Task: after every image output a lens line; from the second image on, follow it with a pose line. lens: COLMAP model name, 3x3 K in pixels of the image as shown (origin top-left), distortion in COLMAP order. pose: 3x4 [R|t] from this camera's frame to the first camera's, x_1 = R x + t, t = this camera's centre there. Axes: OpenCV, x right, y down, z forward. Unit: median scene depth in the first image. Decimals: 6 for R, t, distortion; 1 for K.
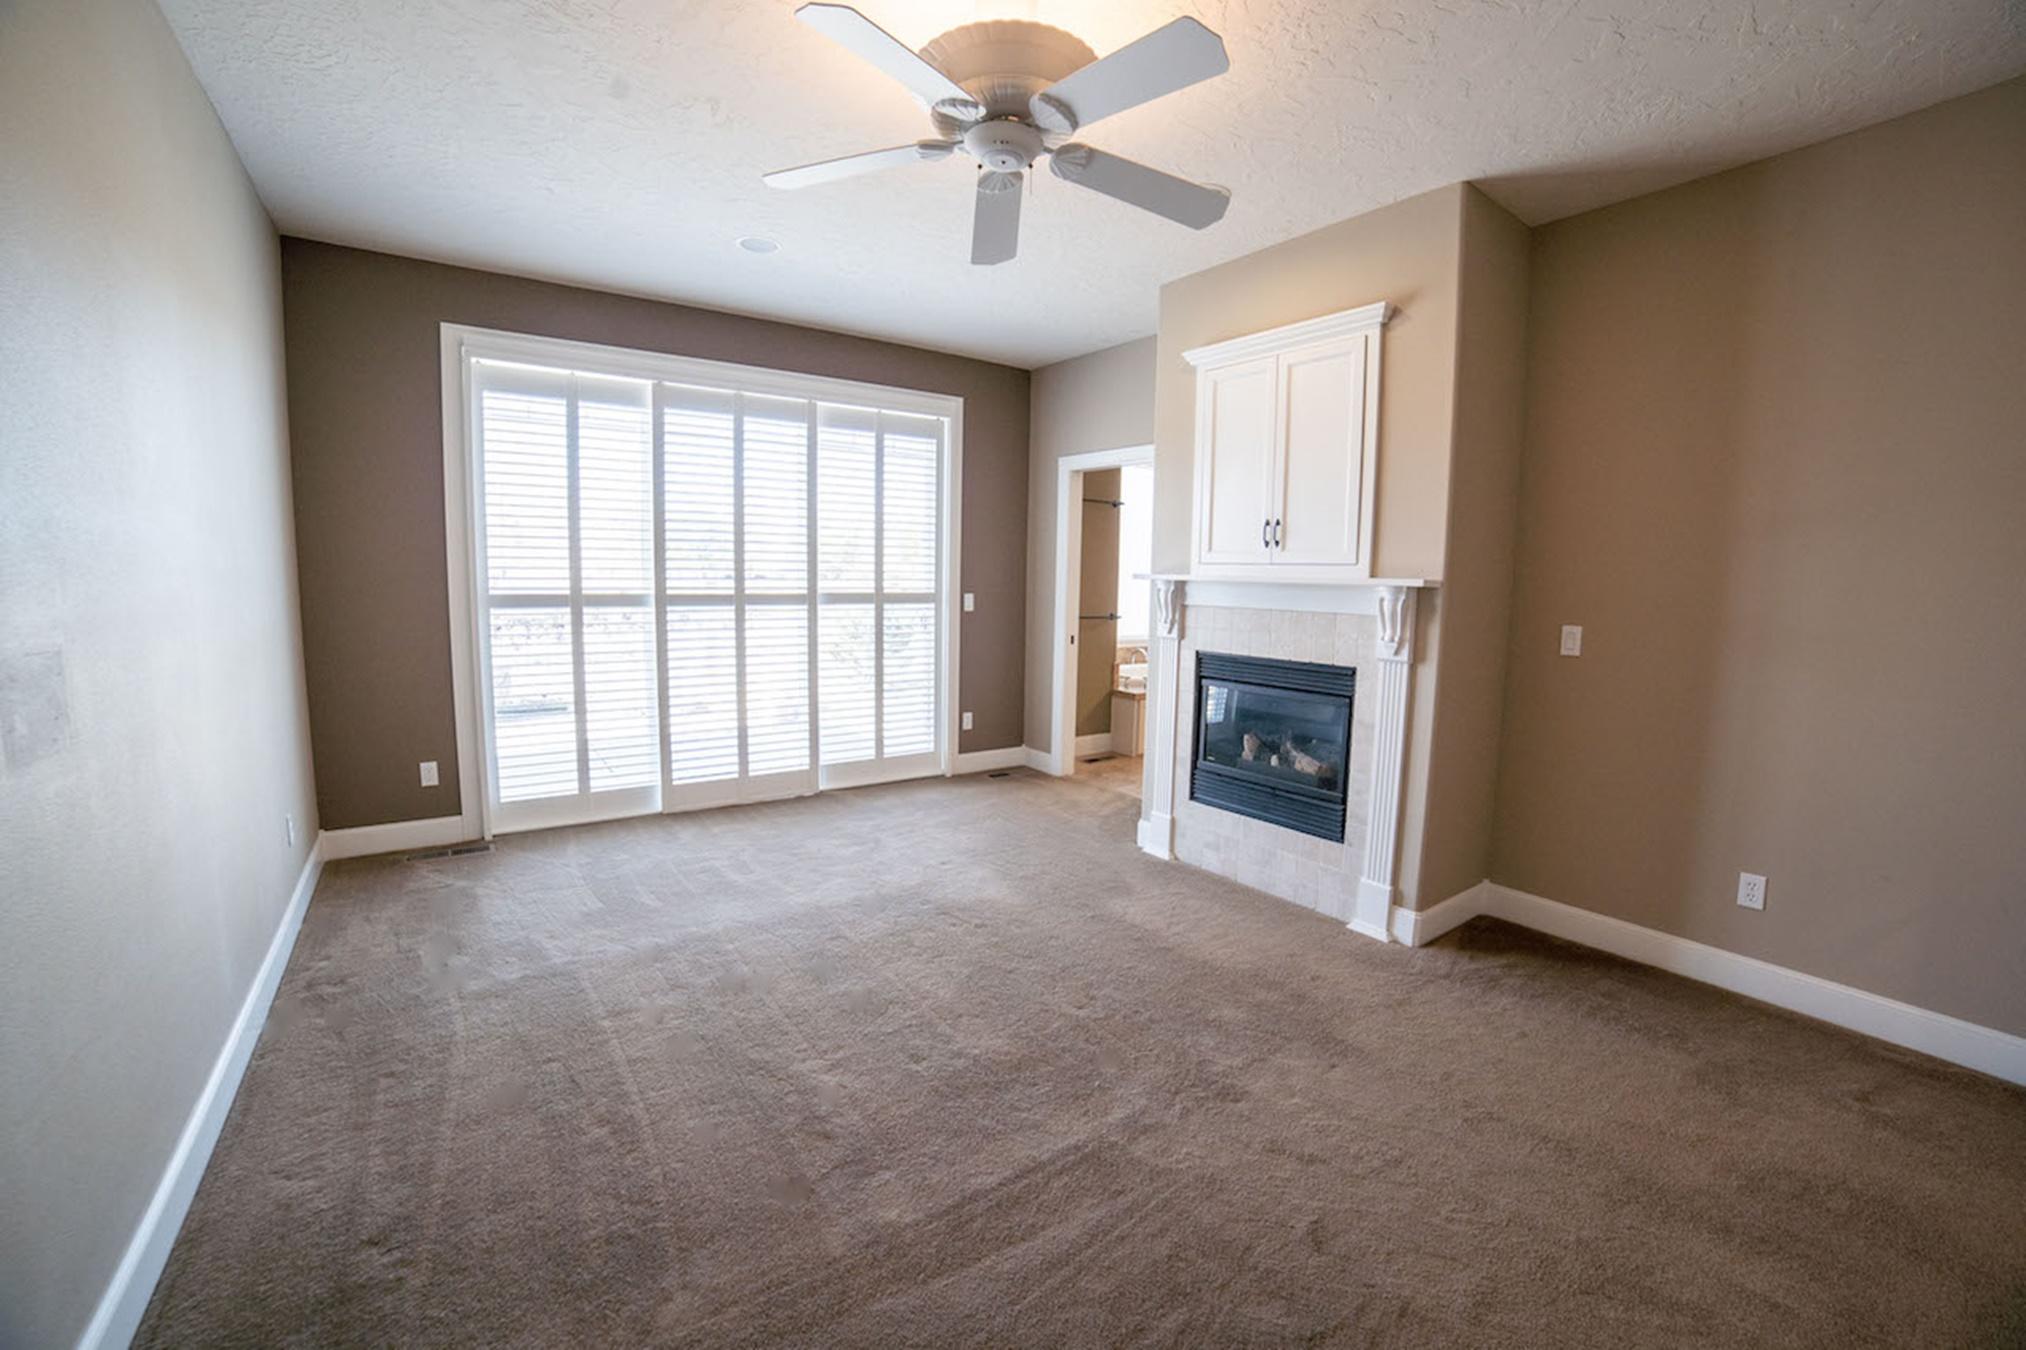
lens RADIAL K [[865.9, 0, 1009.3], [0, 865.9, 672.1], [0, 0, 1]] dist [-0.111075, 0.040966]
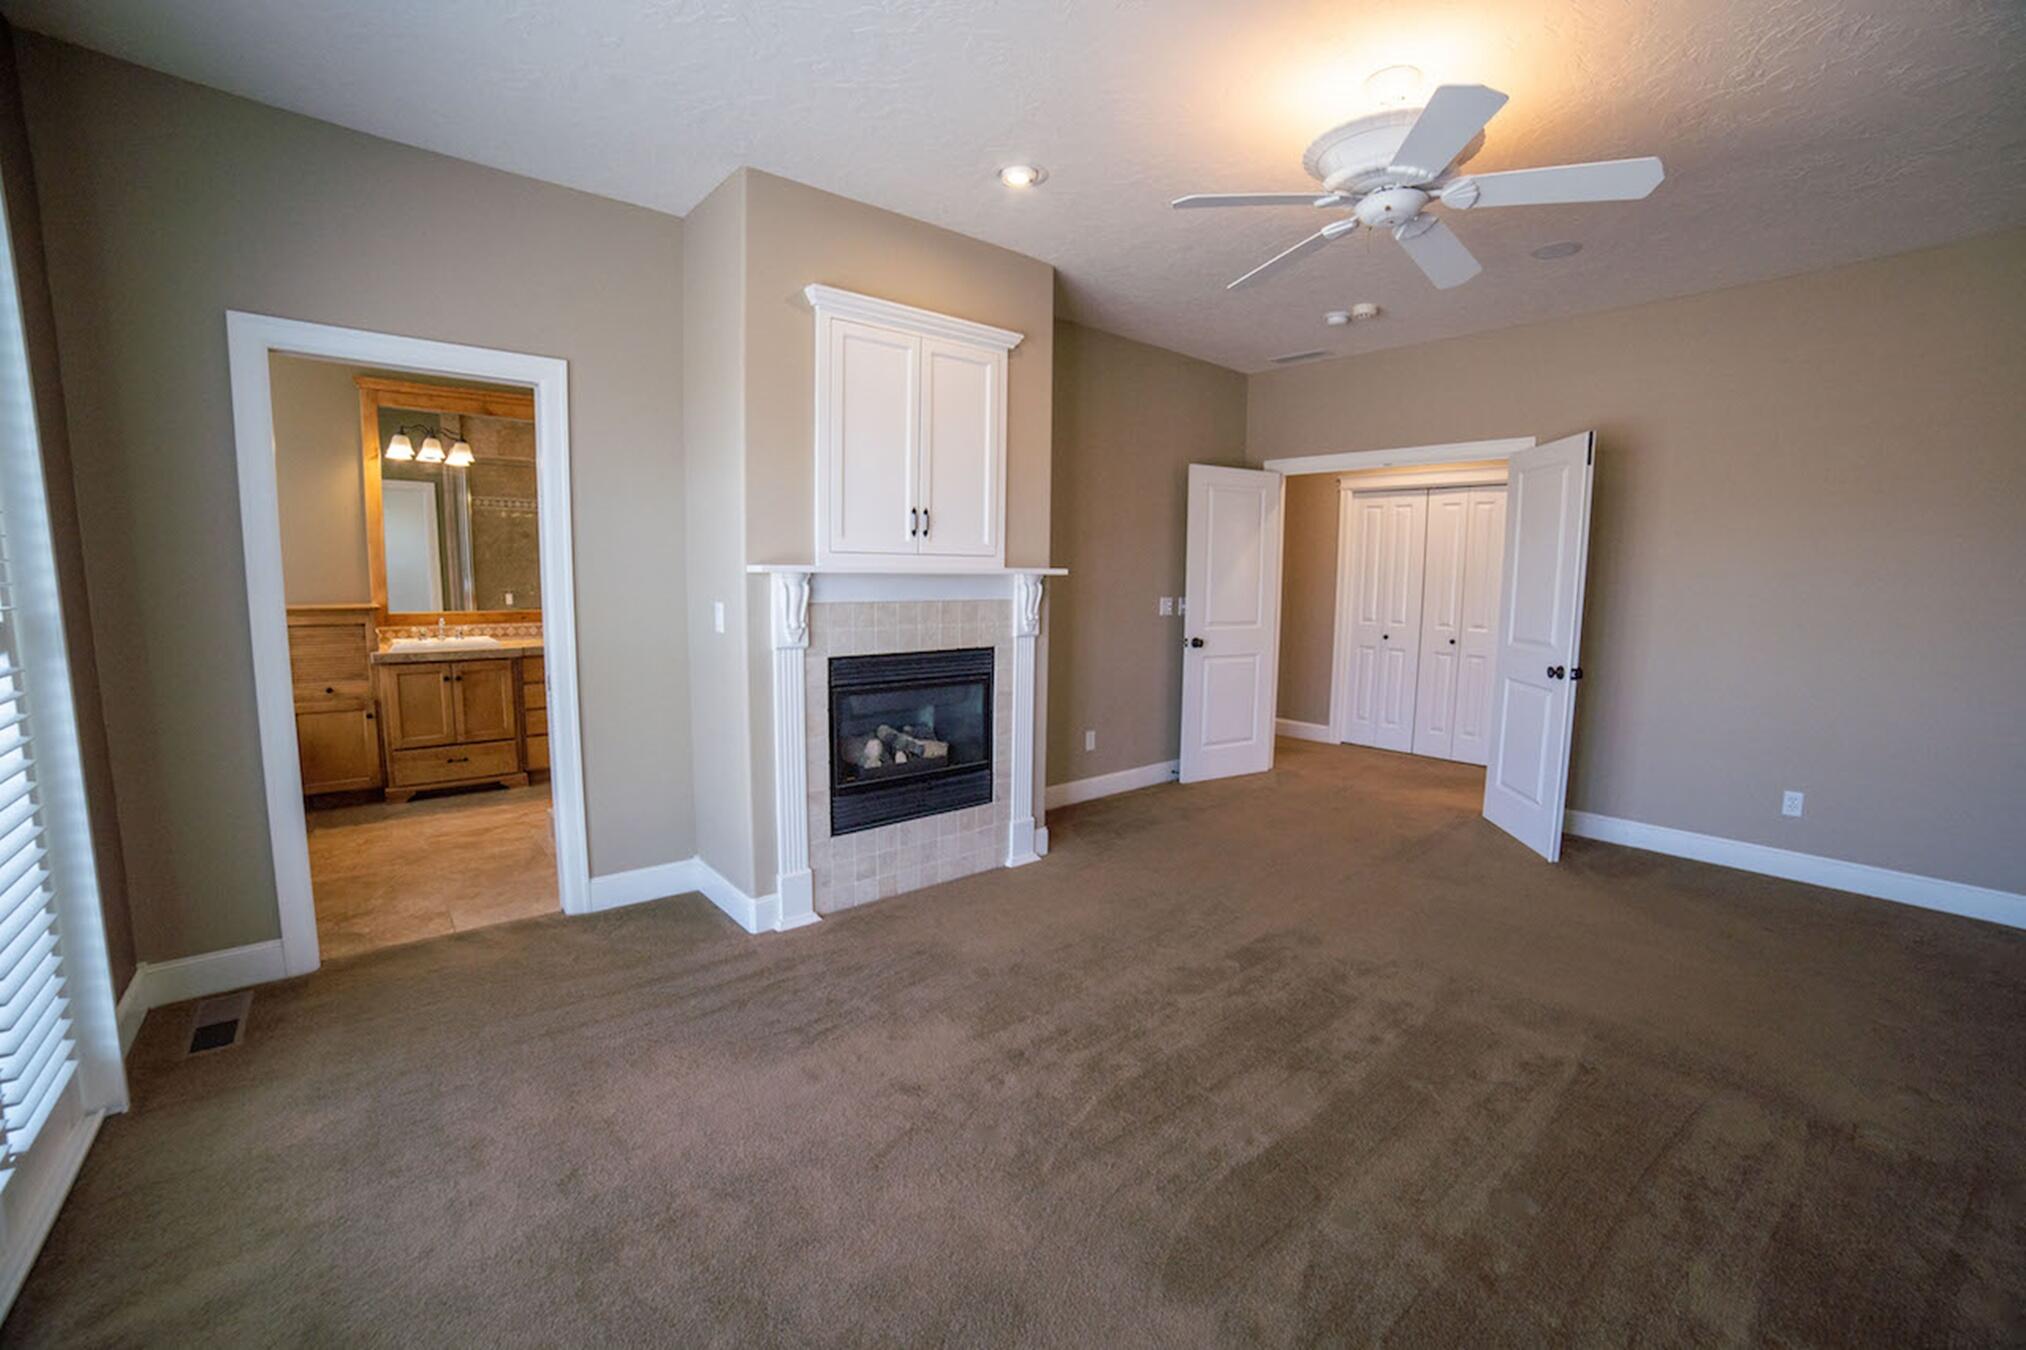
lens RADIAL K [[865.9, 0, 1009.3], [0, 865.9, 672.1], [0, 0, 1]] dist [-0.111075, 0.040966]
pose [[-0.101137, -0.133021, 0.985940, -0.689201], [0.100990, 0.984529, 0.143190, -0.125635], [-0.989734, 0.114052, -0.086138, 1.006843]]
